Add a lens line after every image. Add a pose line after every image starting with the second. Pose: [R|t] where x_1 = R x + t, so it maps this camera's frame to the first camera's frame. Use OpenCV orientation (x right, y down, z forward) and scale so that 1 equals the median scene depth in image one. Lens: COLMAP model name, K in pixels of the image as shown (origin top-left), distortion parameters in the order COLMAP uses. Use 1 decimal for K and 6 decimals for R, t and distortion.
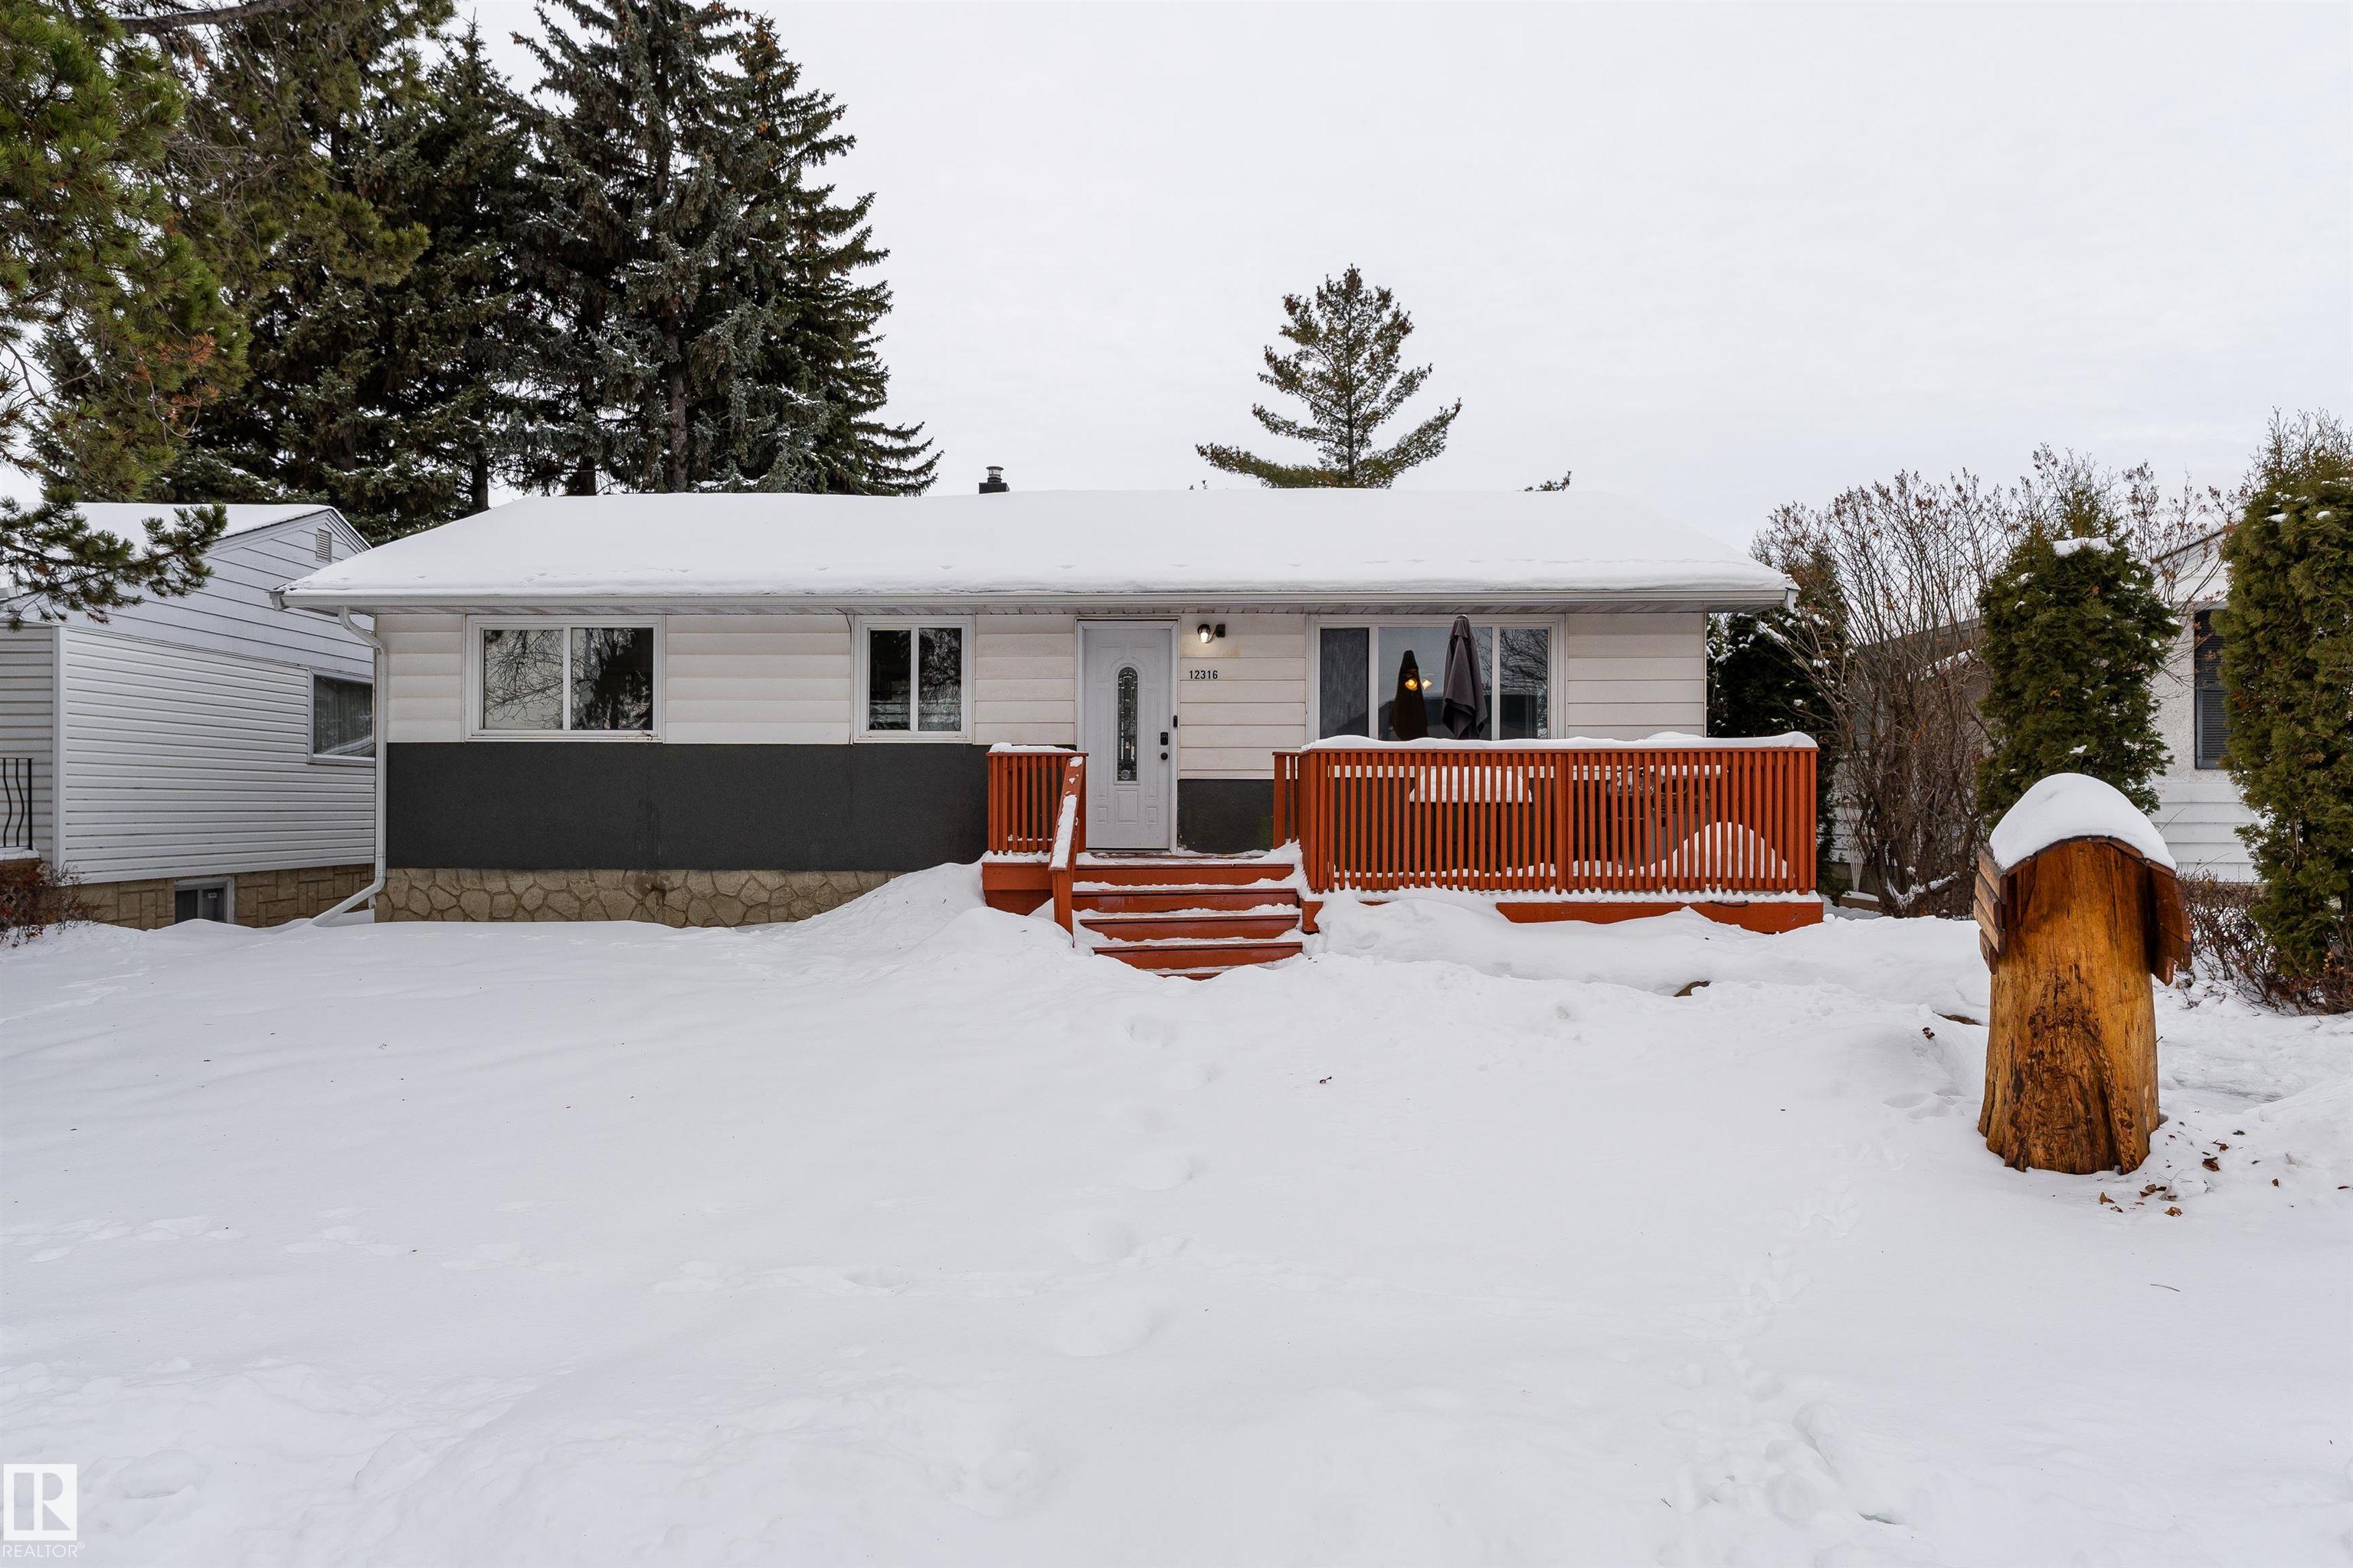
lens RADIAL K [[1126.3, 0, 1171.9], [0, 1126.3, 772.2], [0, 0, 1]] dist [0.000993, -0.000349]
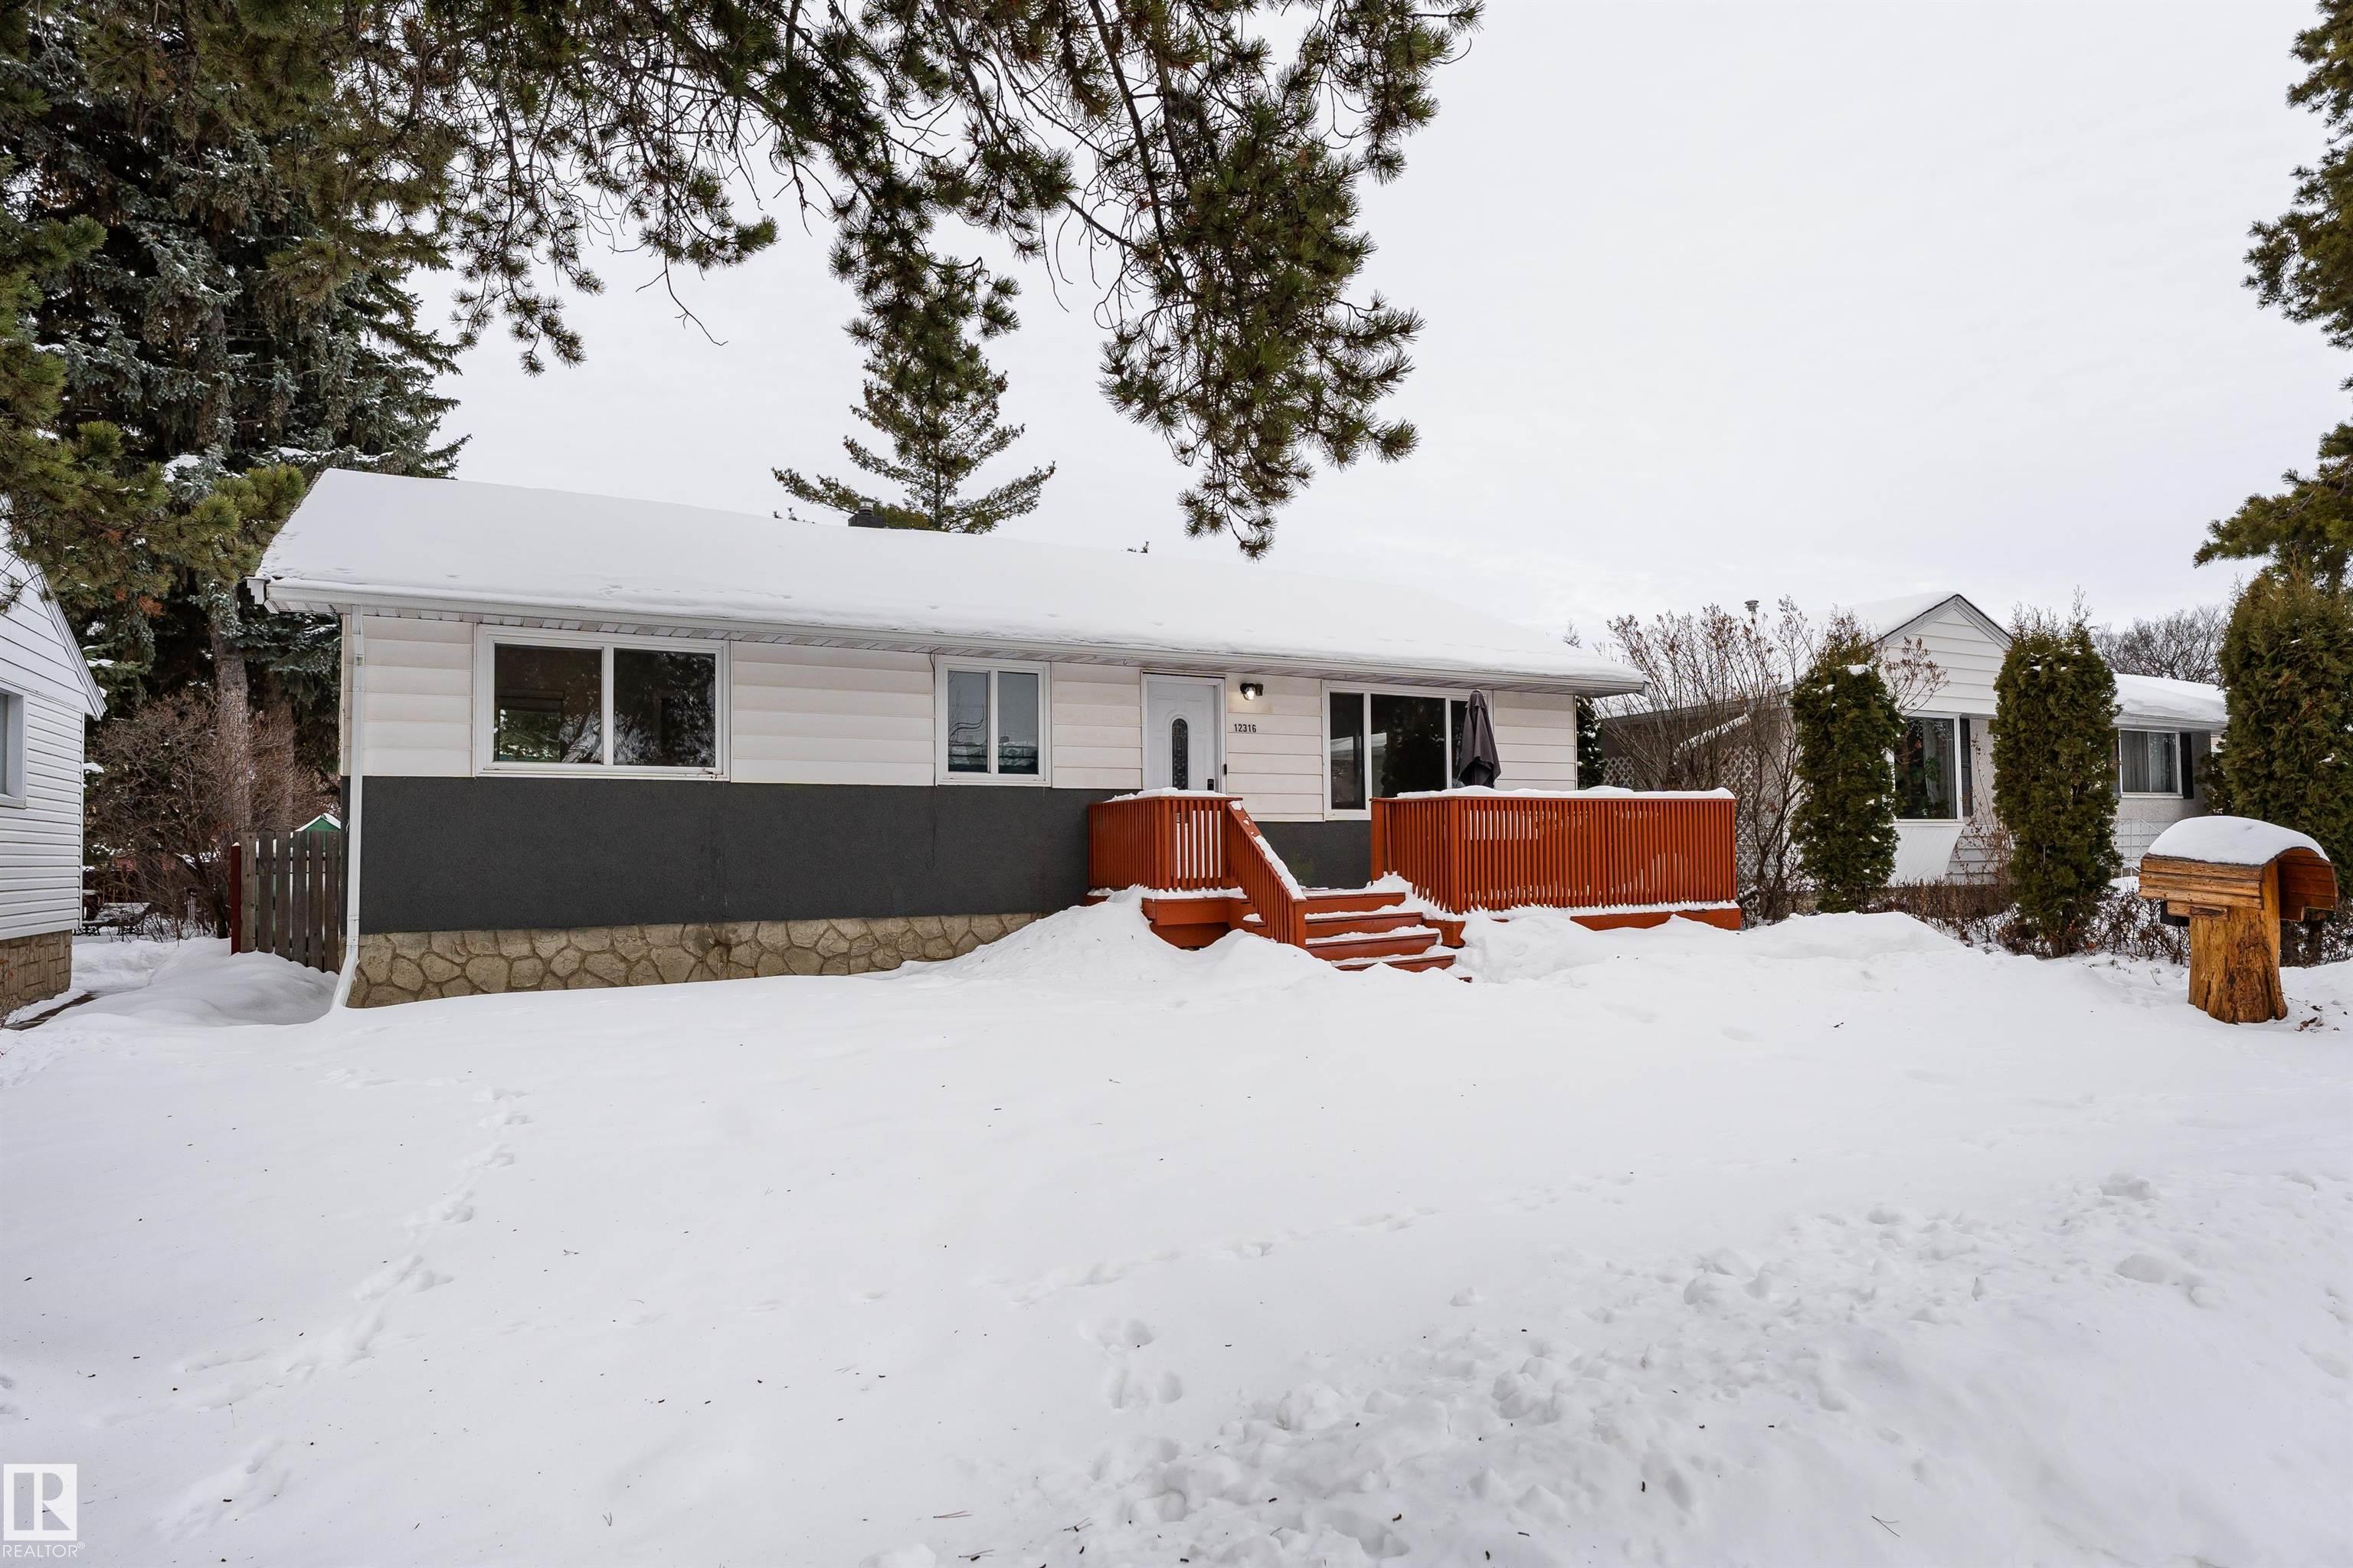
lens RADIAL K [[1139.1, 0, 1176.5], [0, 1139.1, 784.0], [0, 0, 1]] dist [0.000205, -0.000151]
pose [[0.894394, 0.014579, 0.447042, -0.540826], [-0.001708, 0.999573, -0.029180, 0.002014], [-0.447276, 0.025335, 0.894037, 0.021677]]
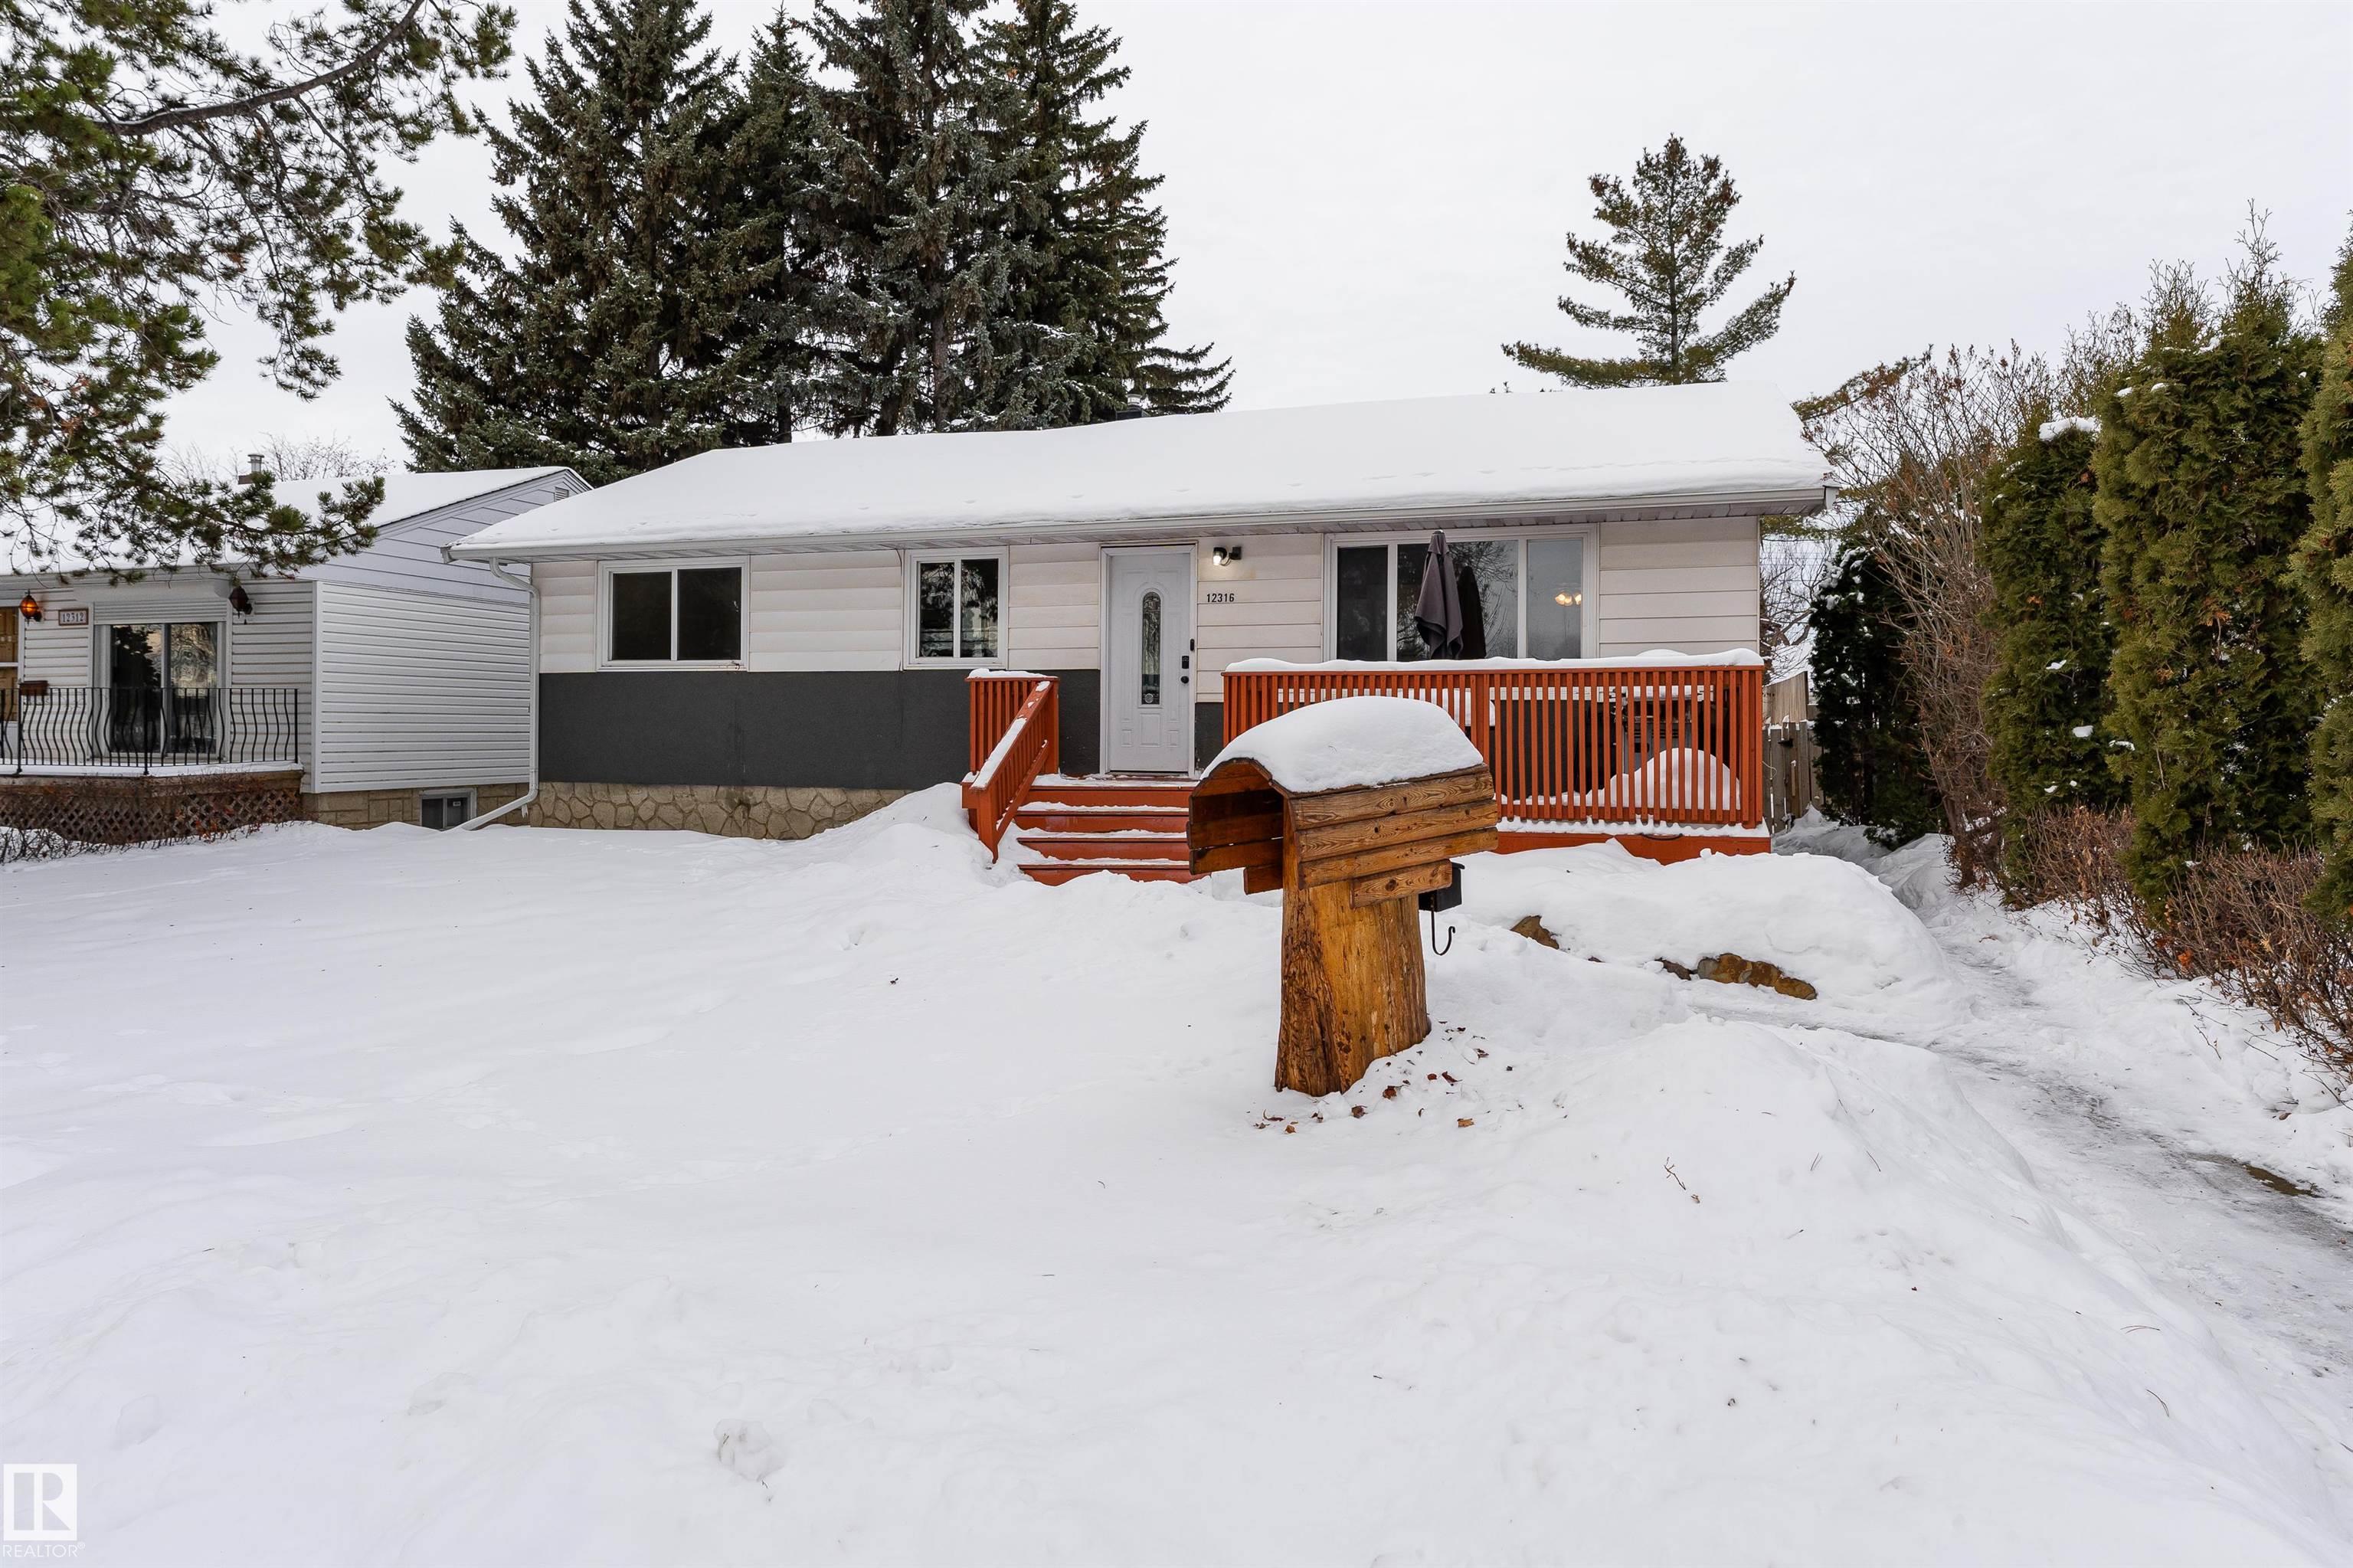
lens RADIAL K [[1183.6, 0, 1264.5], [0, 1183.6, 688.3], [0, 0, 1]] dist [0.001447, 0.000299]
pose [[0.972553, -0.006004, -0.232605, 0.311570], [0.004784, 0.999972, -0.005810, -0.000088], [0.232633, 0.004538, 0.972554, -0.011247]]
